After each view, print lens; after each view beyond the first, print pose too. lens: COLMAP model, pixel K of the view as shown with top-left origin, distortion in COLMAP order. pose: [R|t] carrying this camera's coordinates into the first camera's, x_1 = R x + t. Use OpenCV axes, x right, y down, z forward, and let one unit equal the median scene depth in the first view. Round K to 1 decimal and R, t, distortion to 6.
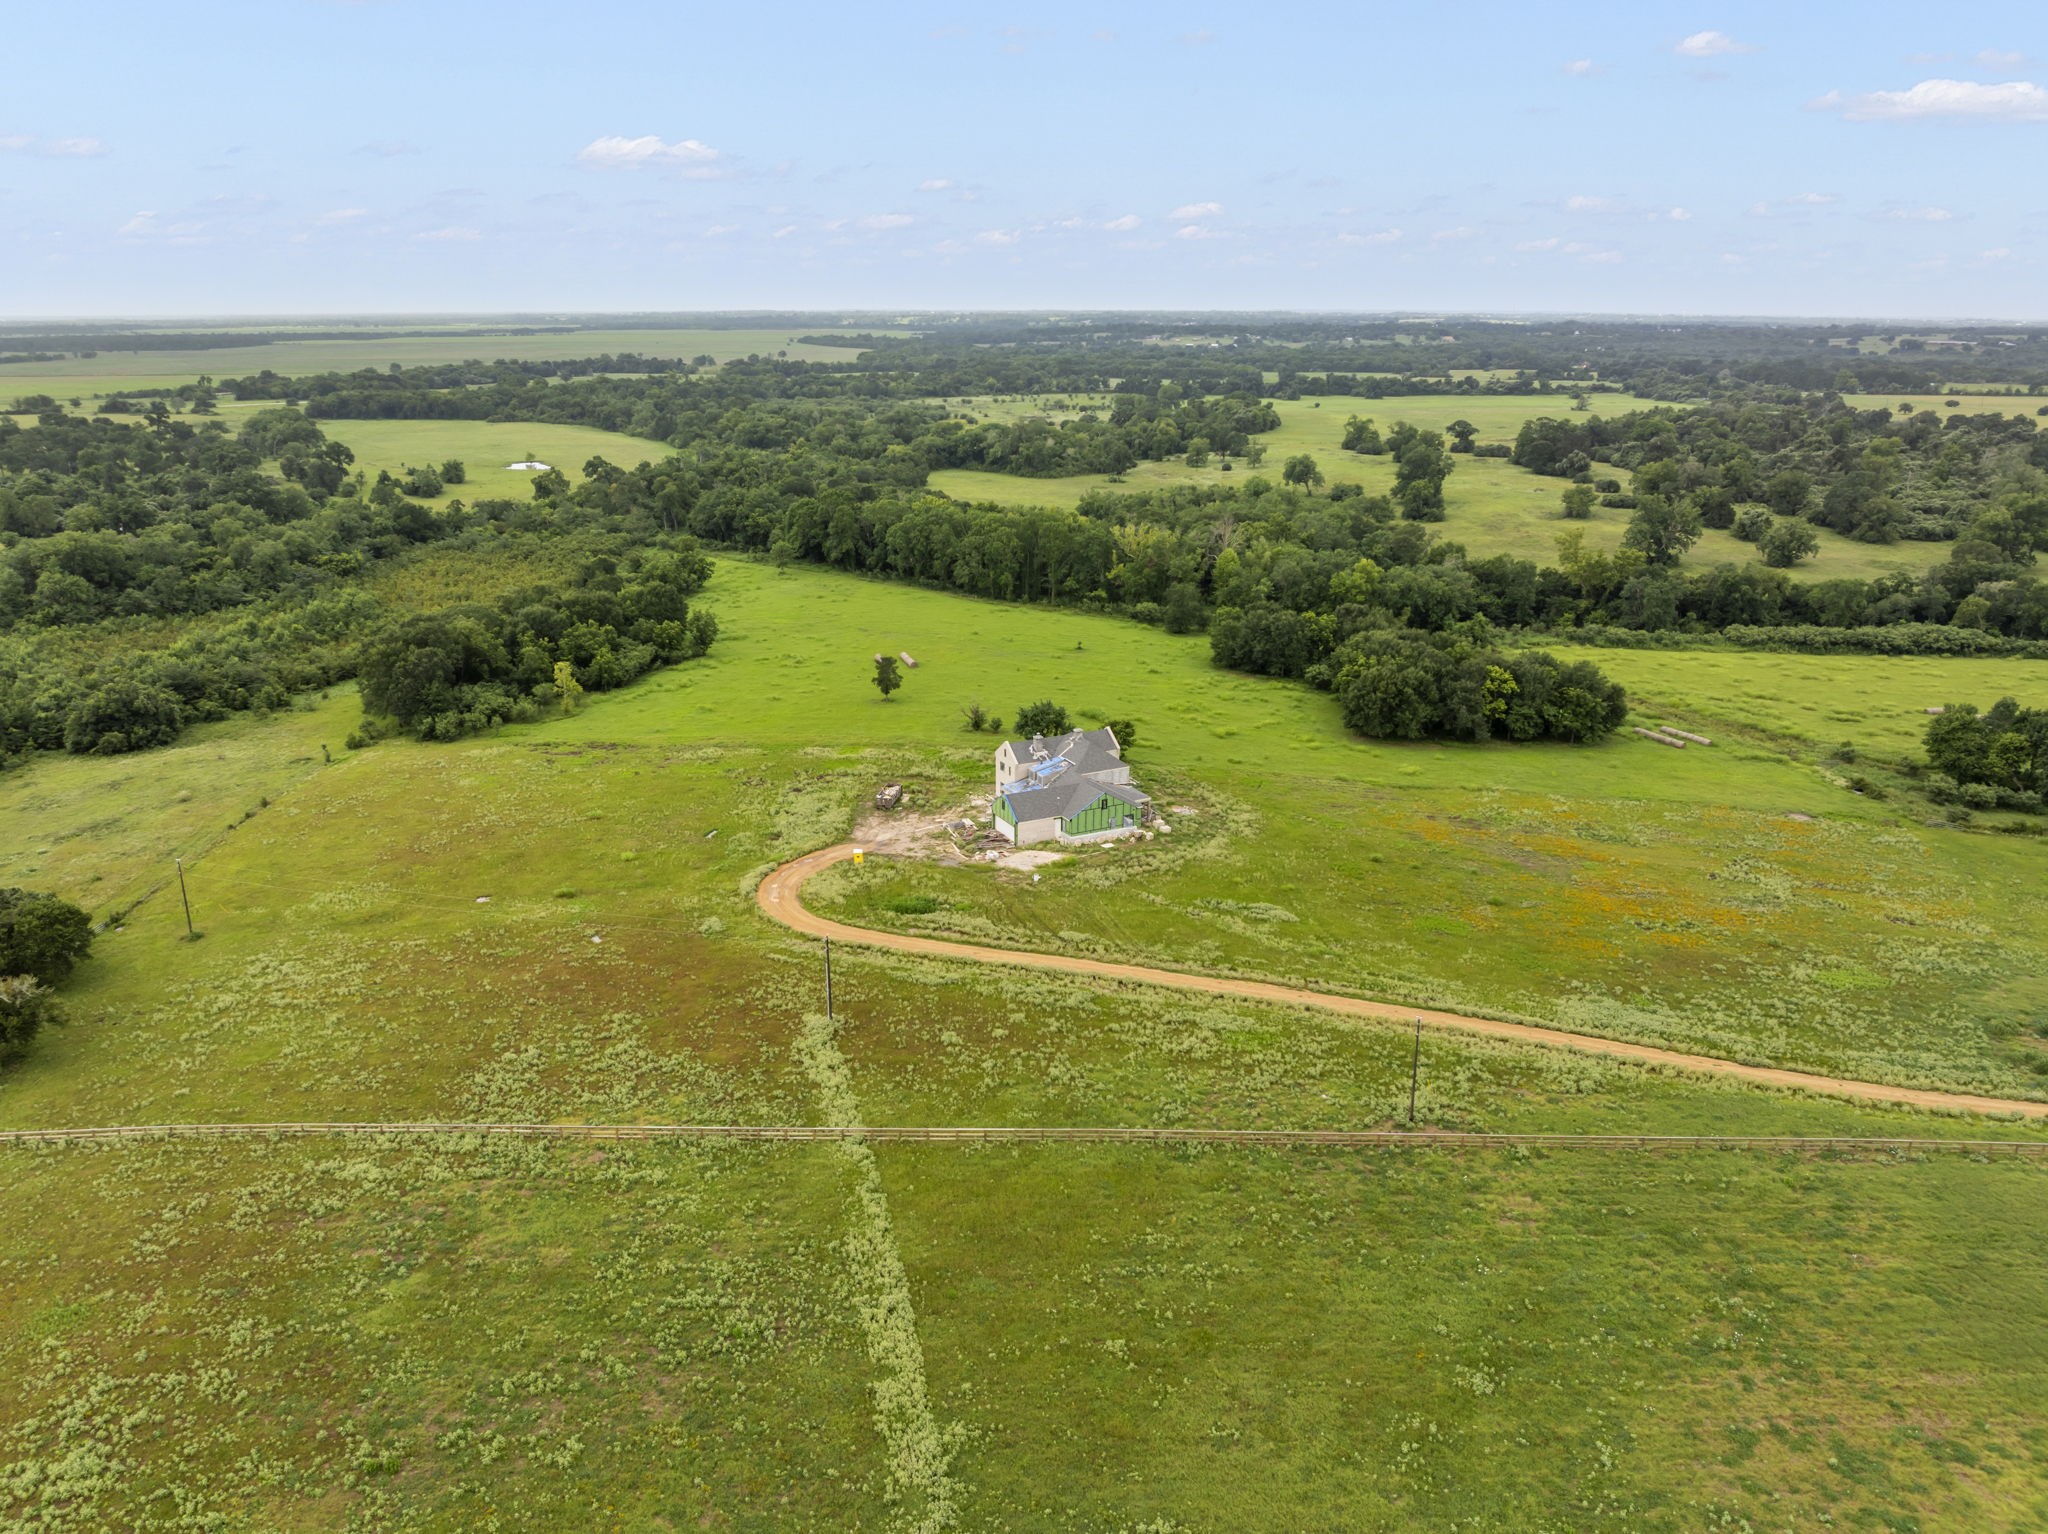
lens RADIAL K [[1447.9, 0, 1024.0], [0, 1447.9, 767.0], [0, 0, 1]] dist [-0.034041, -0.009504]
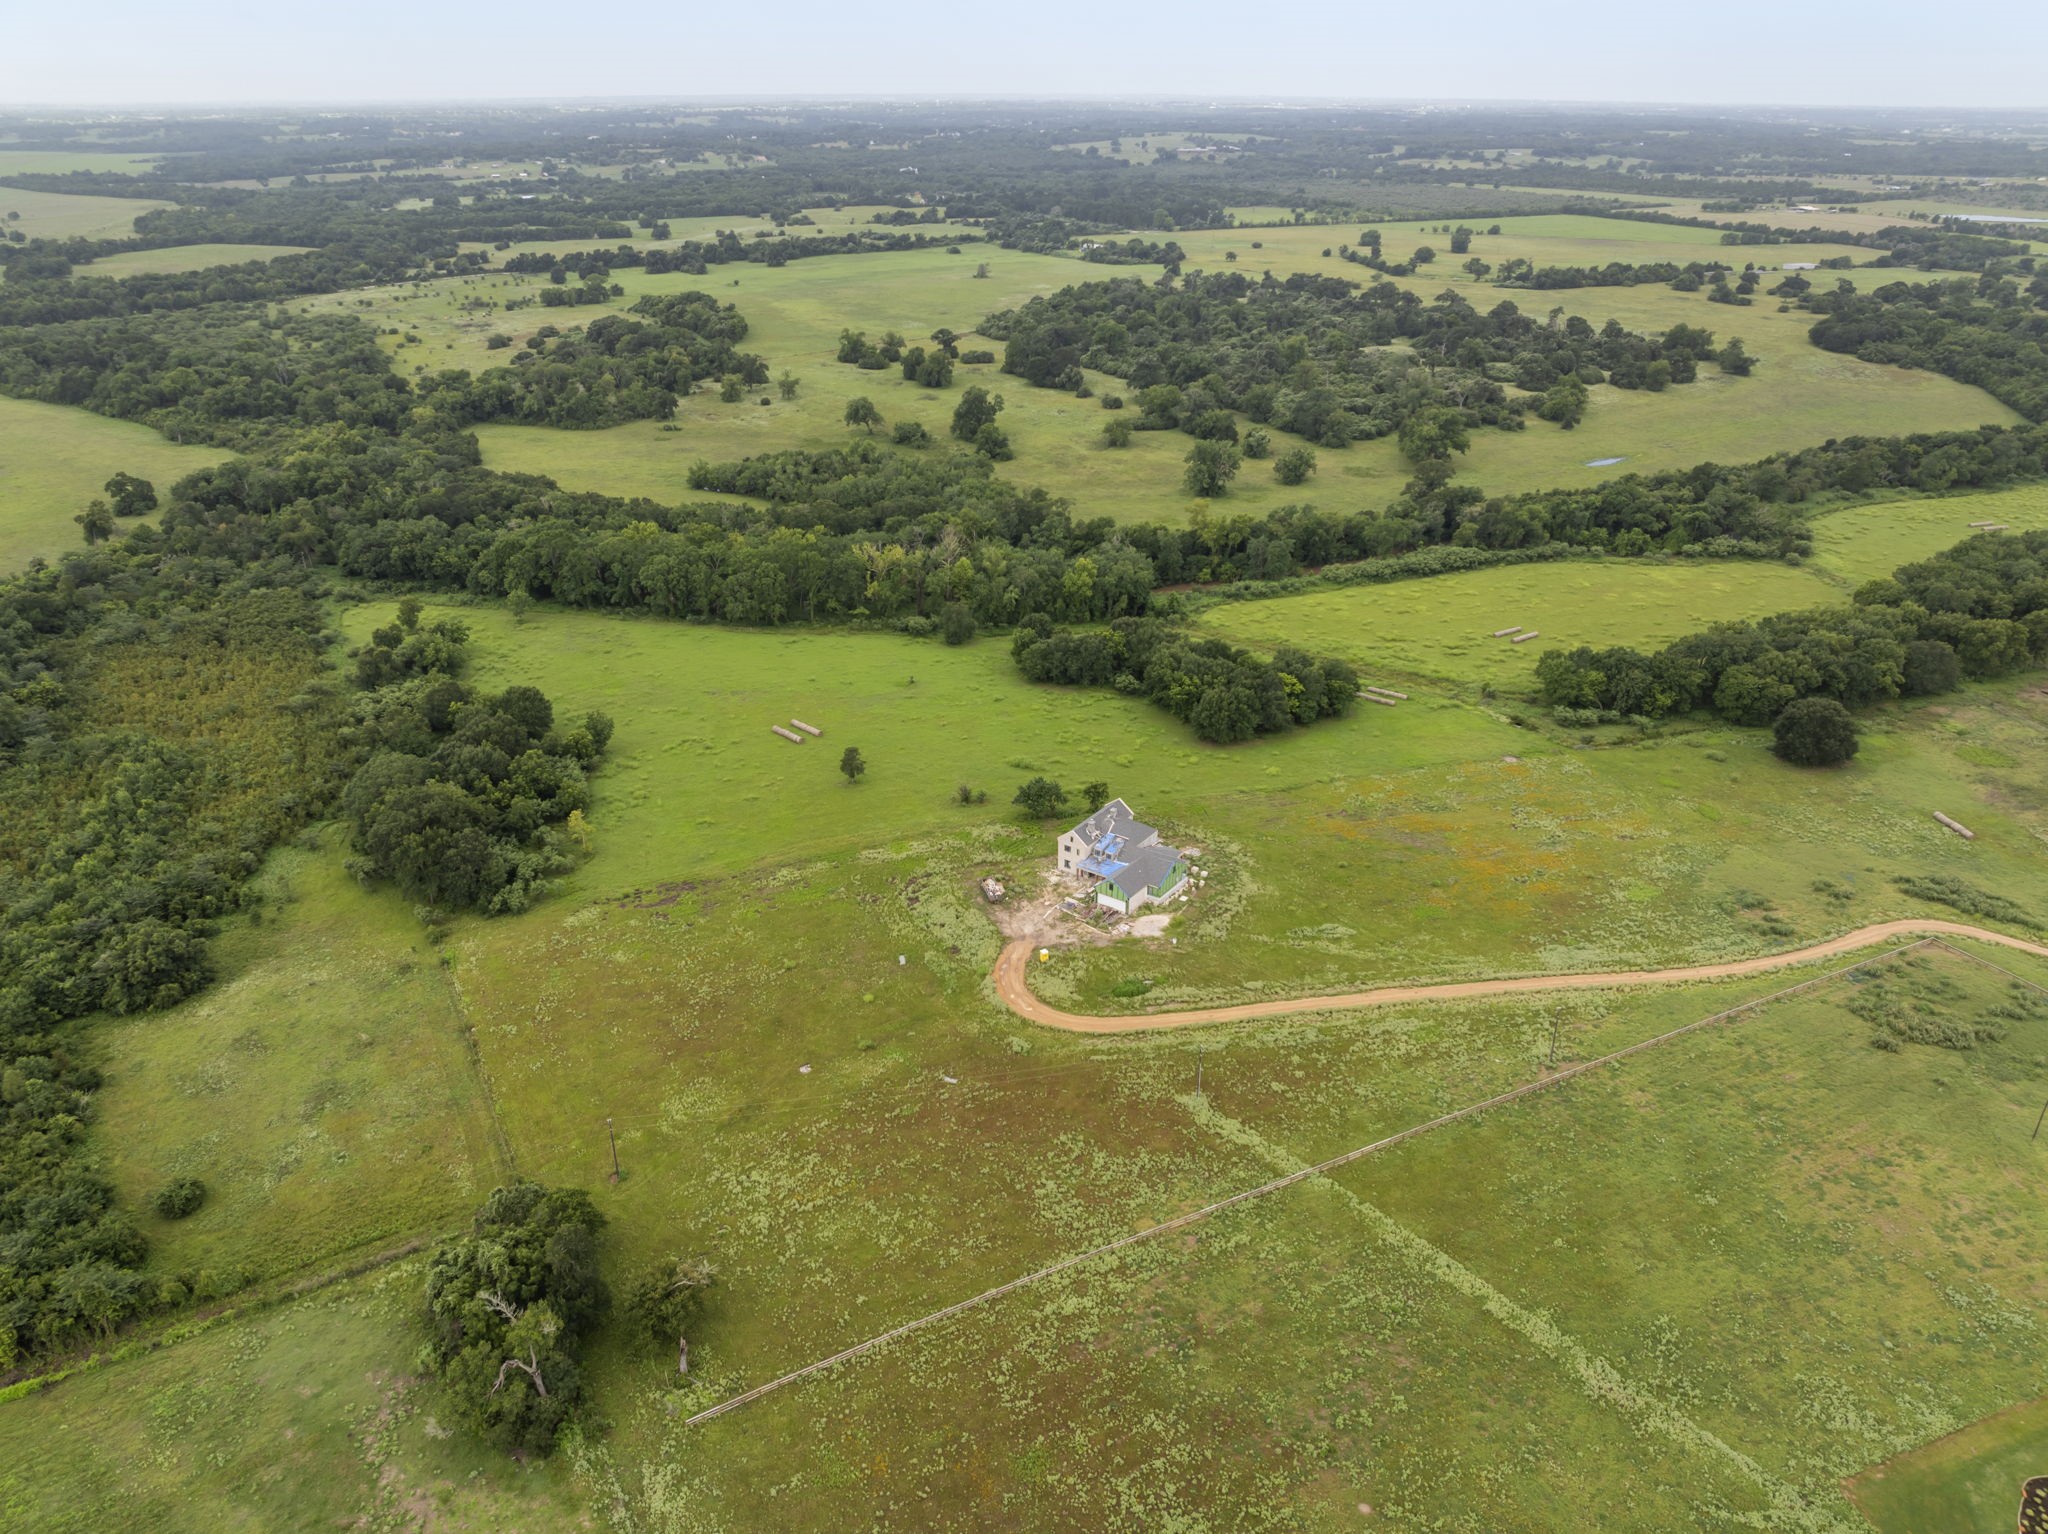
lens RADIAL K [[1447.9, 0, 1024.0], [0, 1447.9, 767.0], [0, 0, 1]] dist [-0.034041, -0.009504]
pose [[0.885960, -0.199262, 0.418772, -0.368697], [0.141387, 0.976054, 0.165311, -0.186160], [-0.441685, -0.087250, 0.892918, -0.095157]]
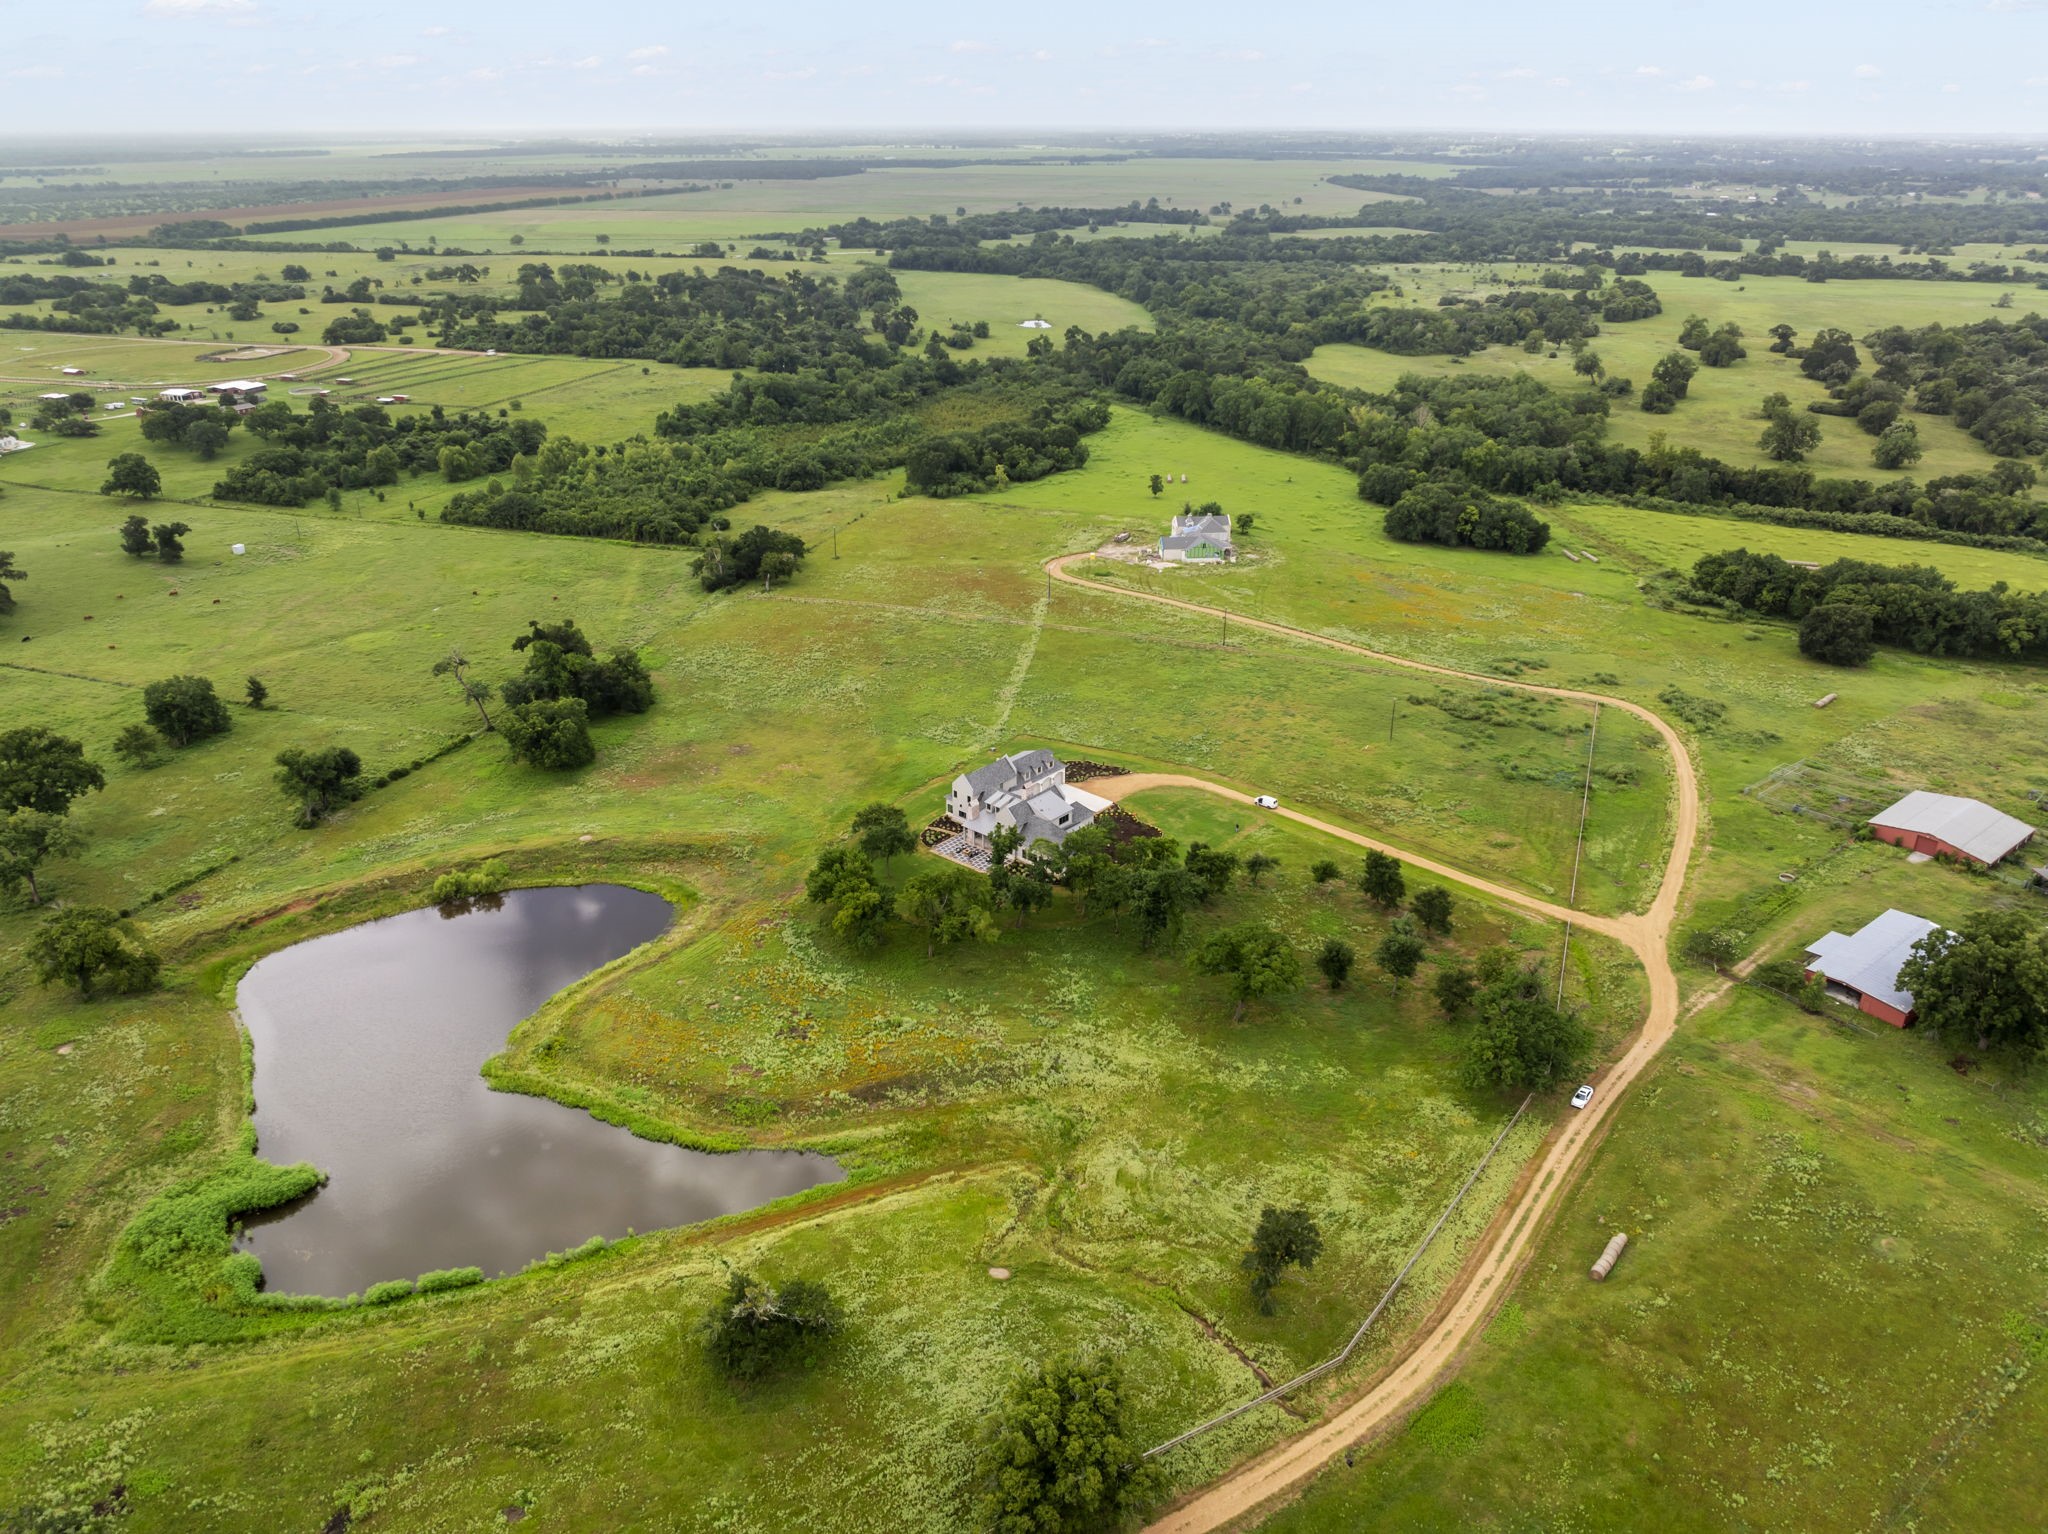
lens RADIAL K [[1447.9, 0, 1024.0], [0, 1447.9, 767.0], [0, 0, 1]] dist [-0.034041, -0.009504]
pose [[0.934113, 0.144268, -0.326527, 0.335227], [-0.105609, 0.985437, 0.133272, 0.054911], [0.340998, -0.090007, 0.935745, -0.710016]]
